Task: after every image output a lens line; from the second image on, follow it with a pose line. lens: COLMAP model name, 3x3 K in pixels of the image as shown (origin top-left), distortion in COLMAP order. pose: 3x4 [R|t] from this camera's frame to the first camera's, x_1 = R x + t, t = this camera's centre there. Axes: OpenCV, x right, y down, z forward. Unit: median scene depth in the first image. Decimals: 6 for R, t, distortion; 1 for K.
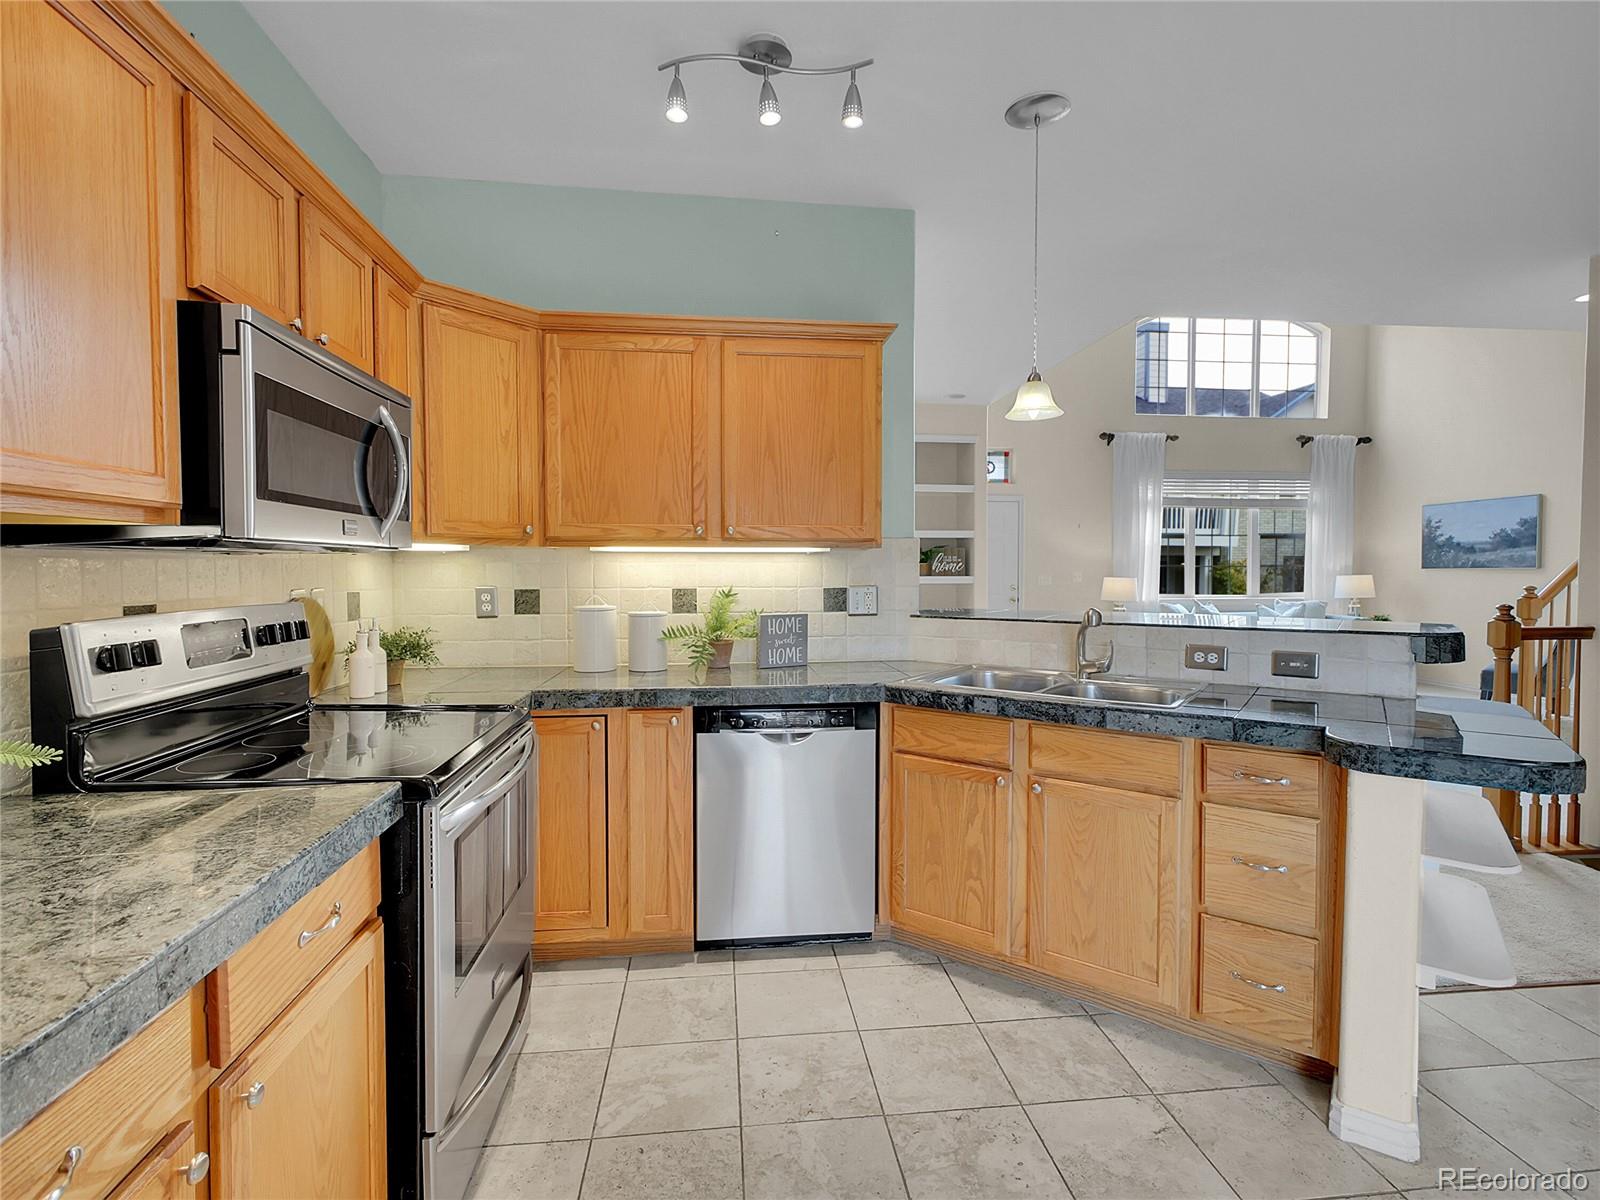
lens RADIAL K [[779.2, 0, 801.1], [0, 779.2, 594.9], [0, 0, 1]] dist [0.000726, 0.000175]
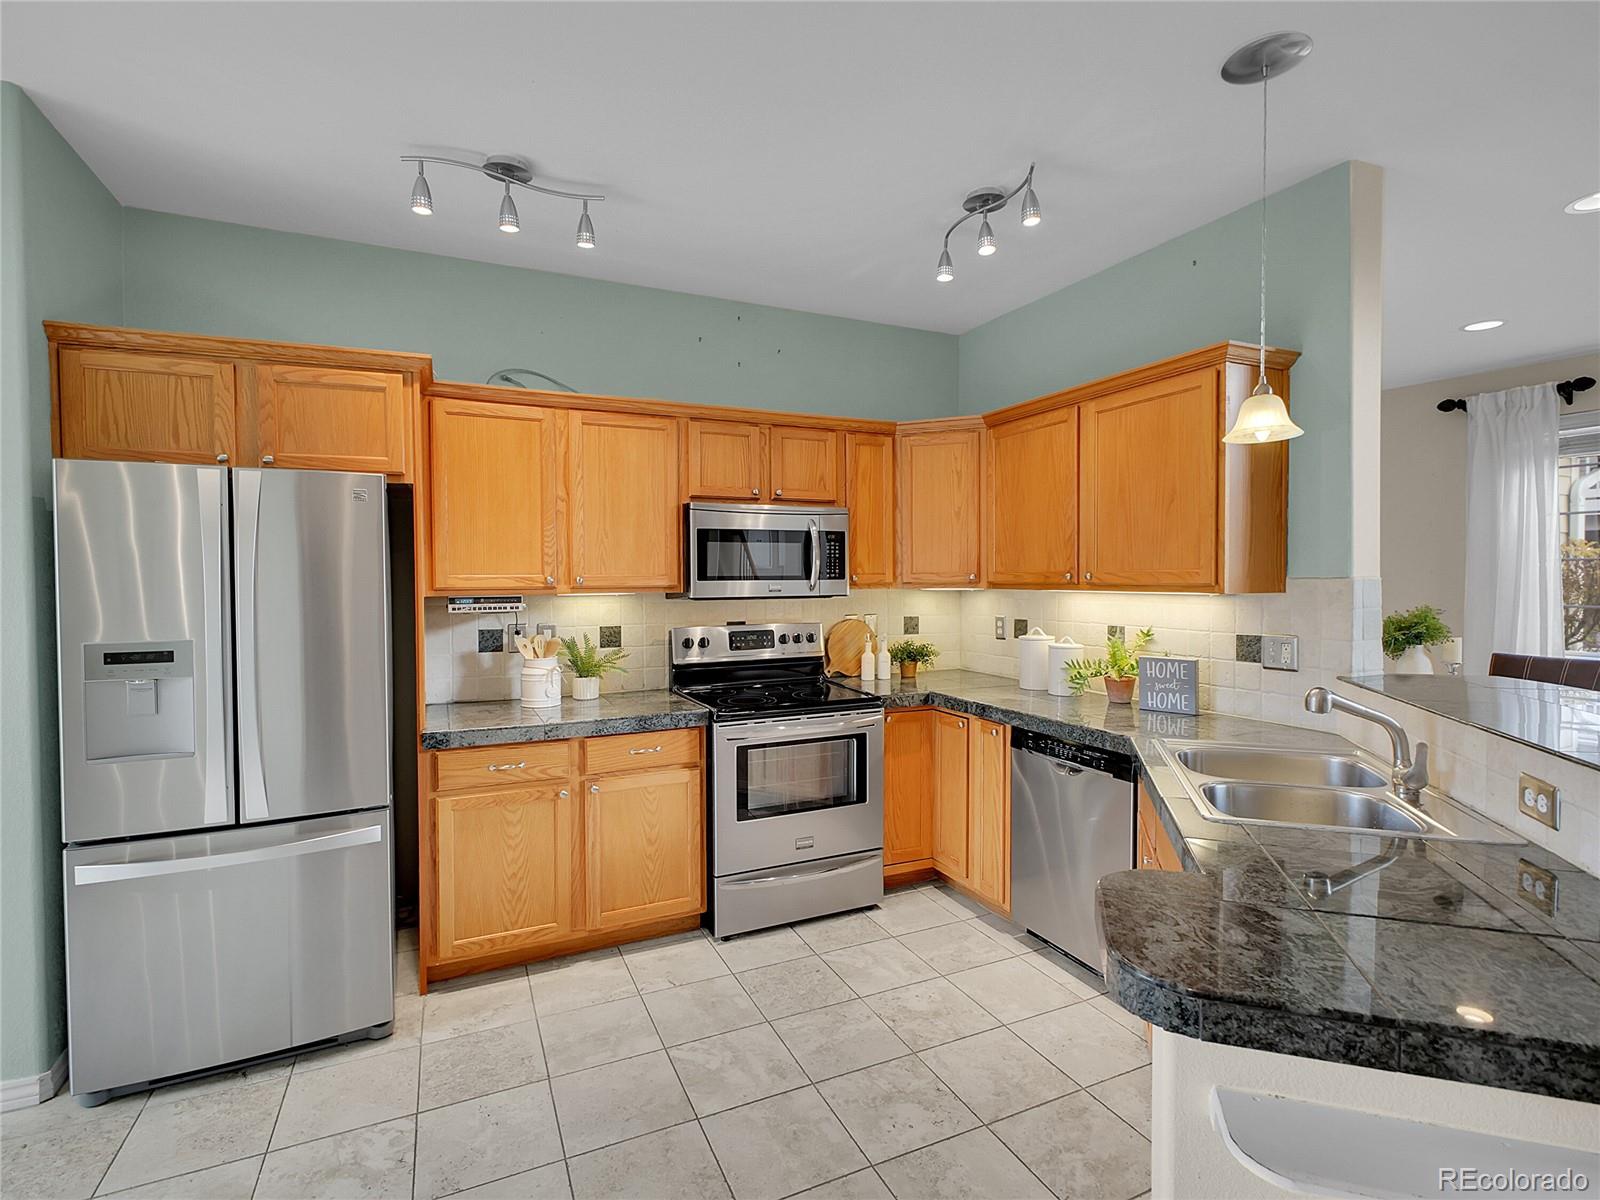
lens RADIAL K [[779.2, 0, 801.1], [0, 779.2, 594.9], [0, 0, 1]] dist [0.000726, 0.000175]
pose [[0.312263, 0.021663, -0.949749, 0.876942], [-0.028766, 0.999497, 0.013340, -0.062853], [0.949560, 0.023155, 0.312729, 0.291547]]
